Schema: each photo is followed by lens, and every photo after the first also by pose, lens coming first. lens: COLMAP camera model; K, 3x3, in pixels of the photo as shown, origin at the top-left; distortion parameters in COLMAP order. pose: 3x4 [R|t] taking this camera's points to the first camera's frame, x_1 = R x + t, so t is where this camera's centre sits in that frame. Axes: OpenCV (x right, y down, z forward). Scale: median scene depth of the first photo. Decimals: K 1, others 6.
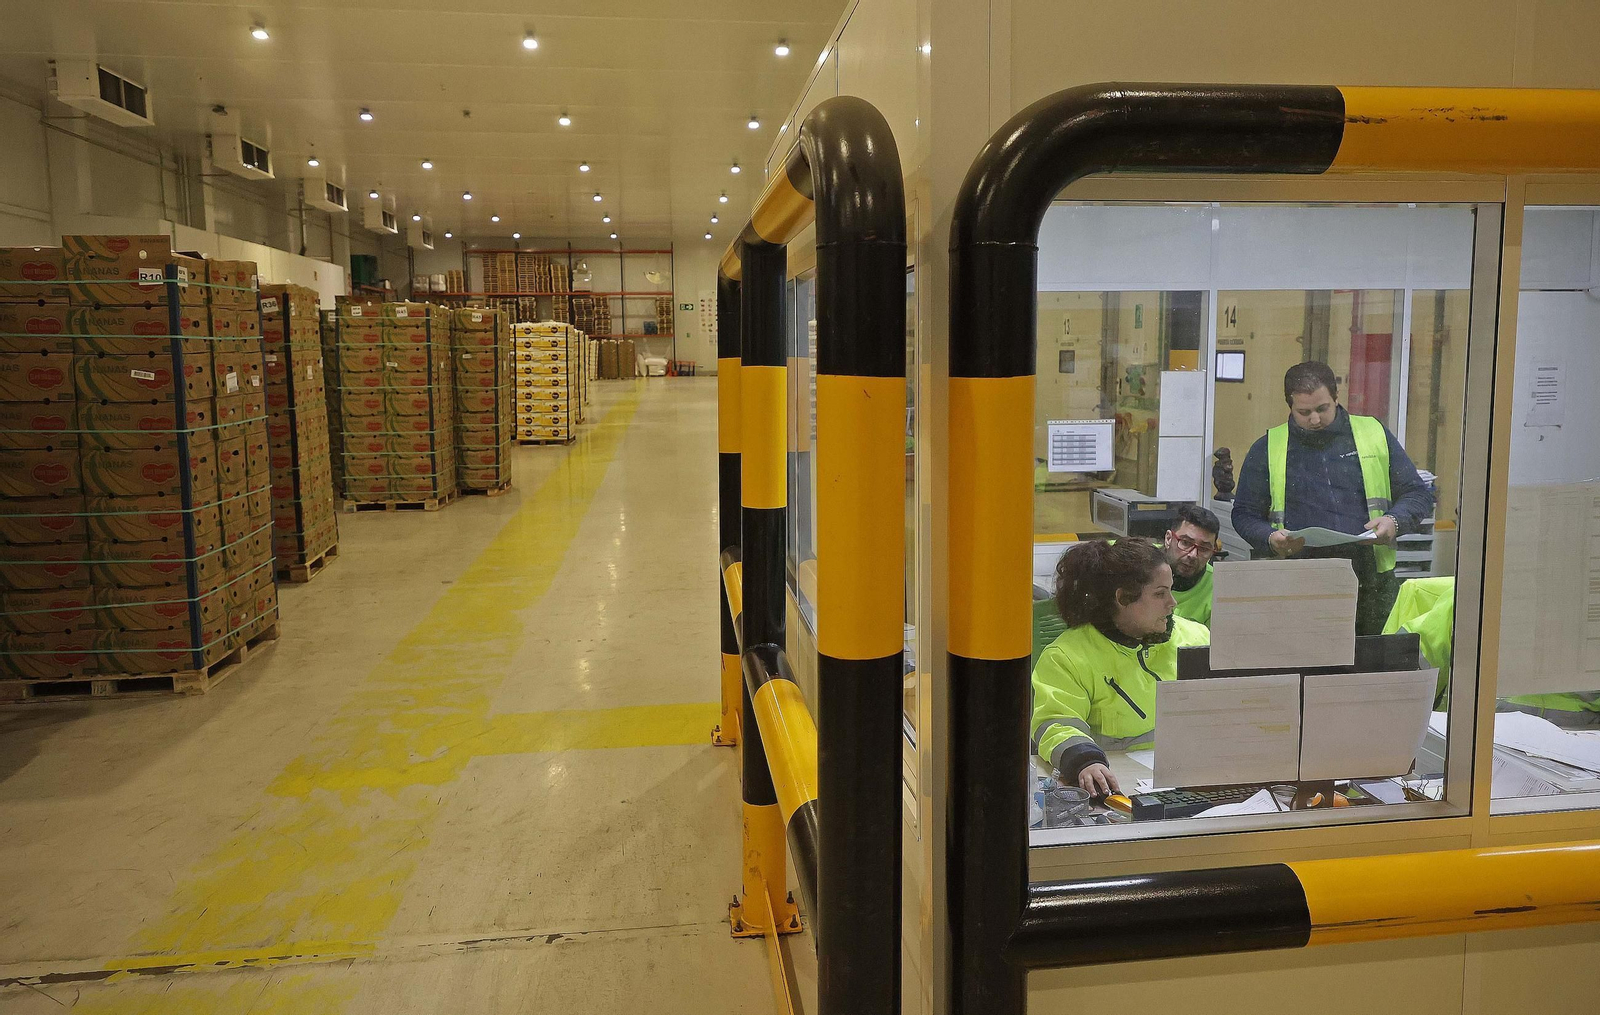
lens RADIAL K [[1299.5, 0, 816.9], [0, 1299.5, 516.9], [0, 0, 1]] dist [-0.002405, -0.003971]
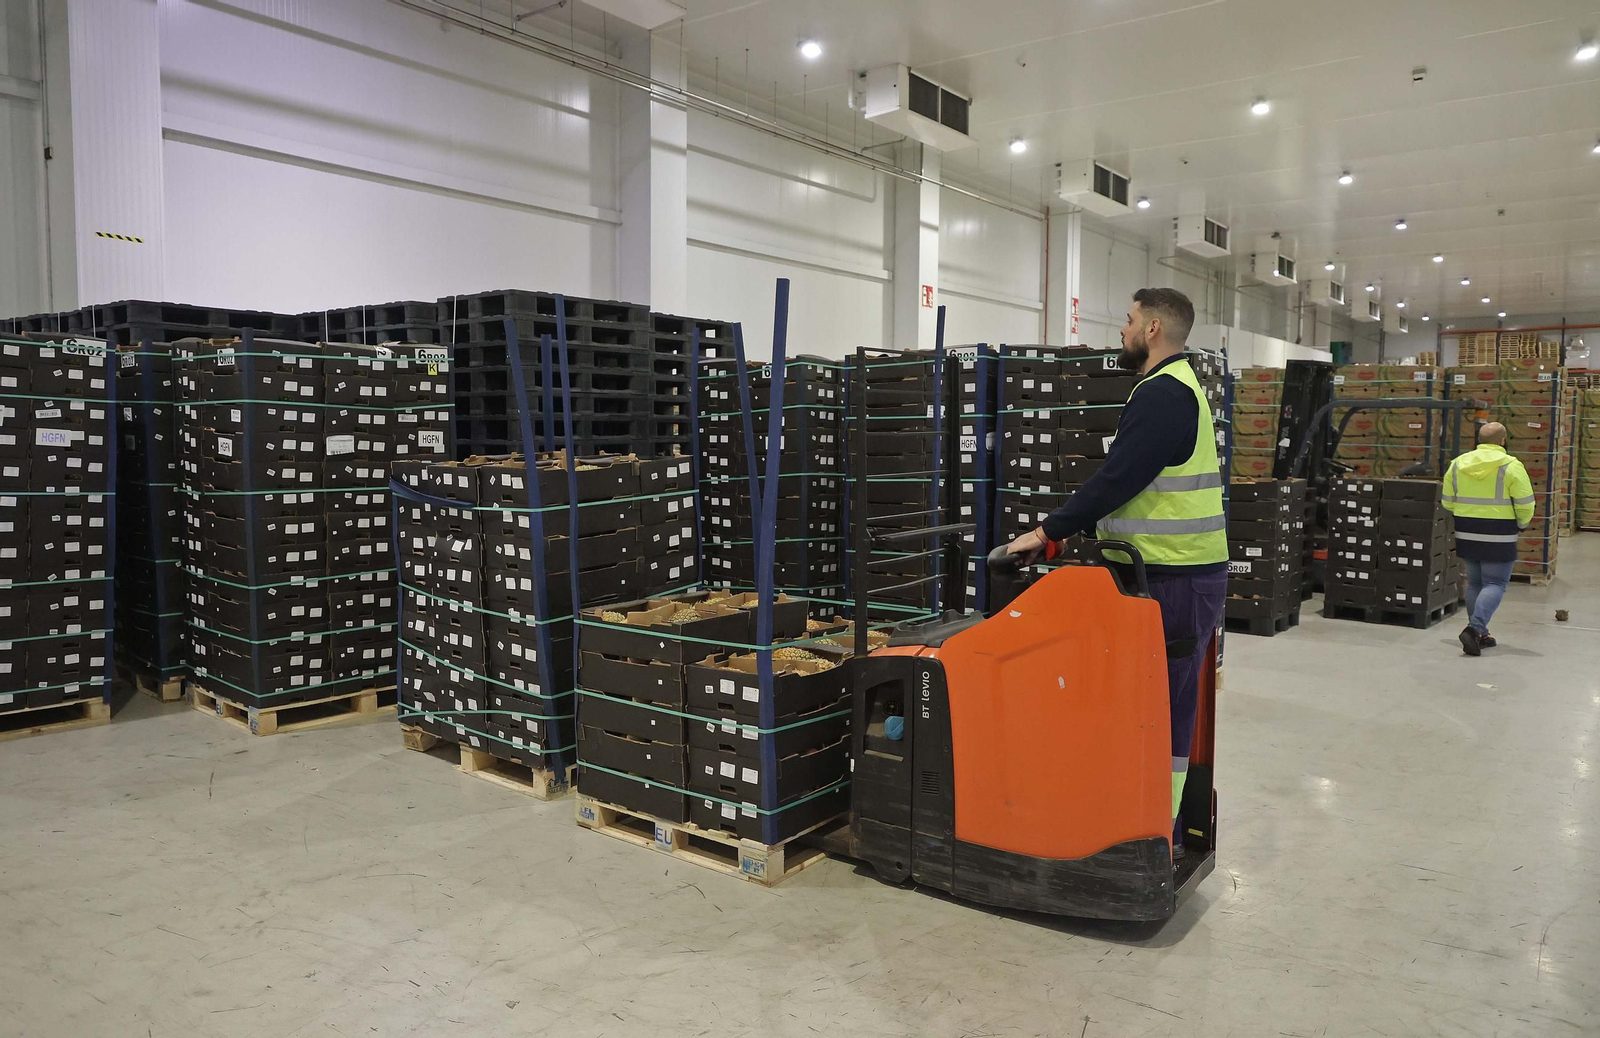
lens RADIAL K [[1124.7, 0, 783.9], [0, 1124.7, 496.3], [0, 0, 1]] dist [0.016352, 0.000583]
pose [[0.703910, 0.052222, -0.708367, -0.077590], [-0.099312, 0.994733, -0.025354, 0.161923], [0.703312, 0.088196, 0.705389, -1.061210]]
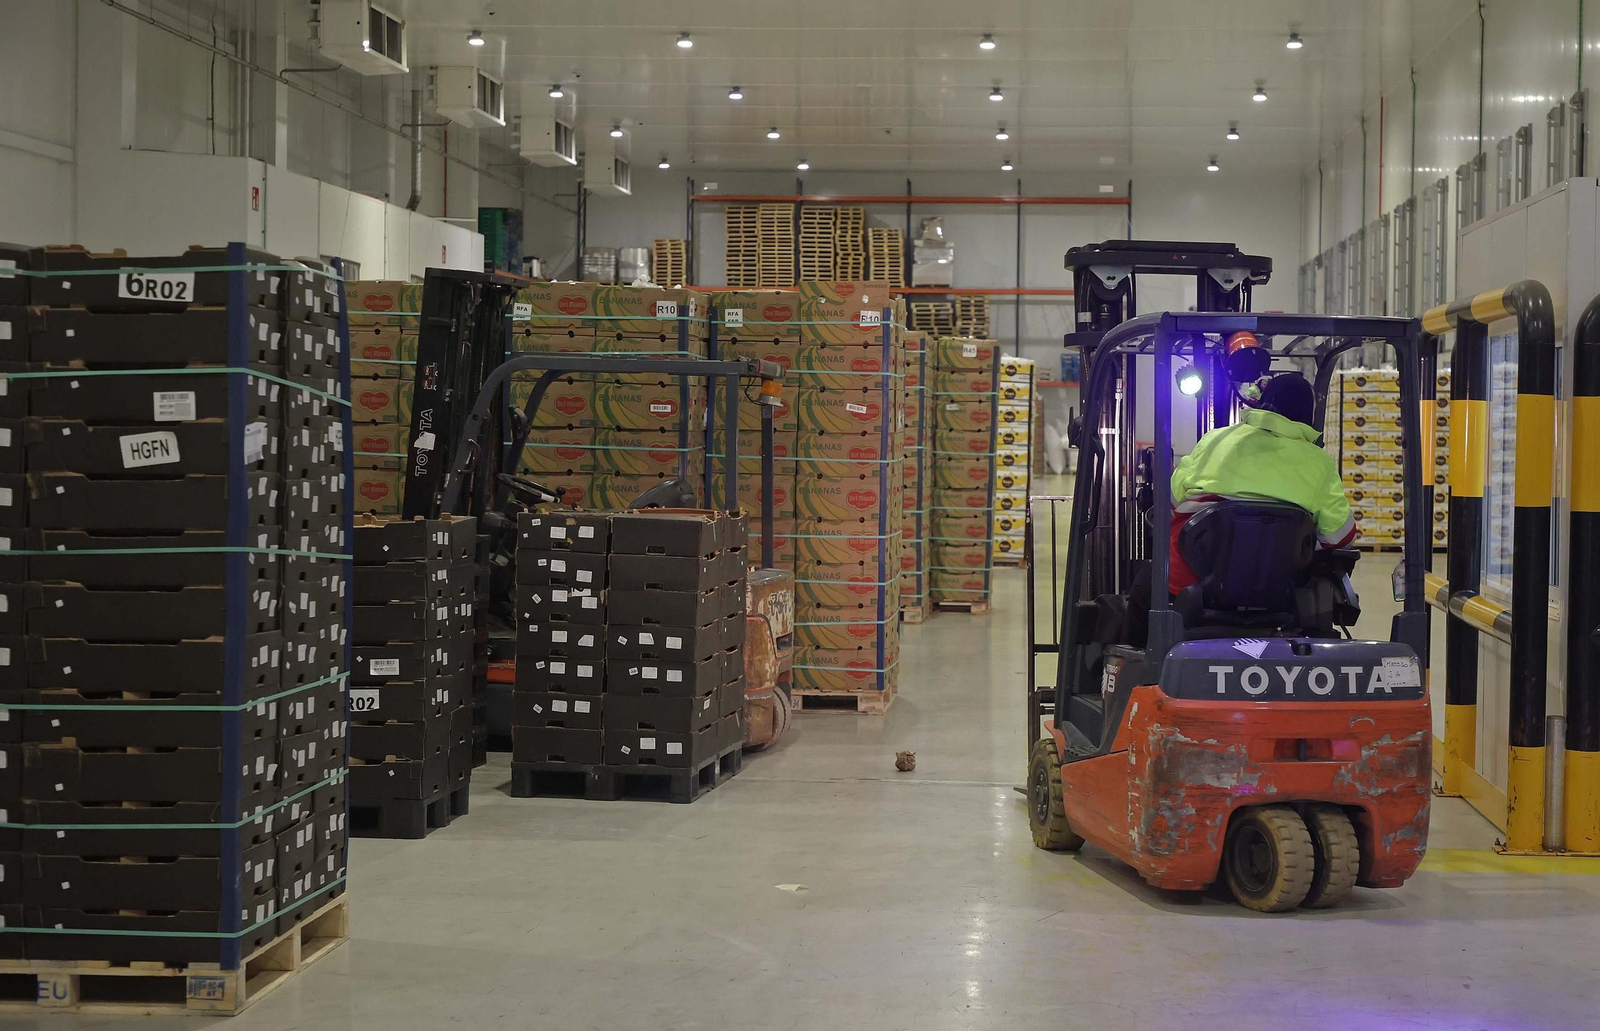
lens RADIAL K [[2822.0, 0, 856.8], [0, 2822.0, 486.0], [0, 0, 1]] dist [0.033807, 0.000000]
pose [[0.978161, 0.024098, -0.206445, -0.032607], [-0.045115, 0.994192, -0.097710, 0.179358], [0.202892, 0.104889, 0.973567, -1.244925]]
